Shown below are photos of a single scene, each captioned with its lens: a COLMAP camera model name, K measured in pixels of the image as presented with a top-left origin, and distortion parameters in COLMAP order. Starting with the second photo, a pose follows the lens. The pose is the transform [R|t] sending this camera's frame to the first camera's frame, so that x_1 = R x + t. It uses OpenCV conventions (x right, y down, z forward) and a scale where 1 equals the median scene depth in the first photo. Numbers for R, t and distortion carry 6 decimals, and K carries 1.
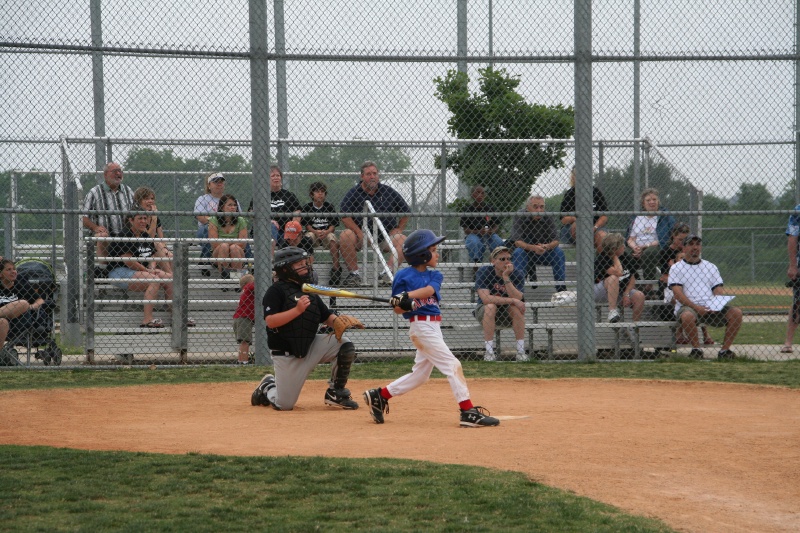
lens RADIAL K [[2619.3, 0, 399.1], [0, 2619.3, 270.7], [0, 0, 1]] dist [1.085039, 0.087923]
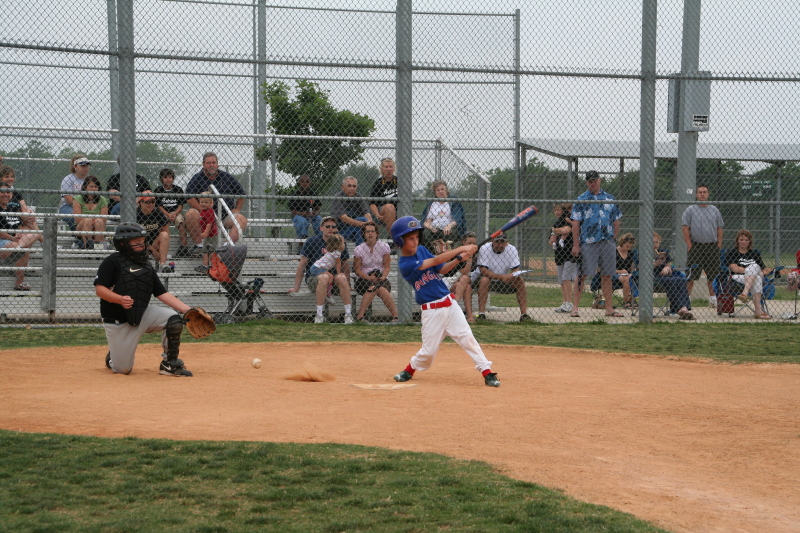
lens RADIAL K [[1852.4, 0, 400.7], [0, 1852.4, 266.3], [0, 0, 1]] dist [0.508696, 0.501458]
pose [[0.991527, 0.012794, 0.129267, -0.038836], [-0.014531, 0.999816, 0.012510, -0.001807], [-0.129083, -0.014283, 0.991531, 0.173900]]
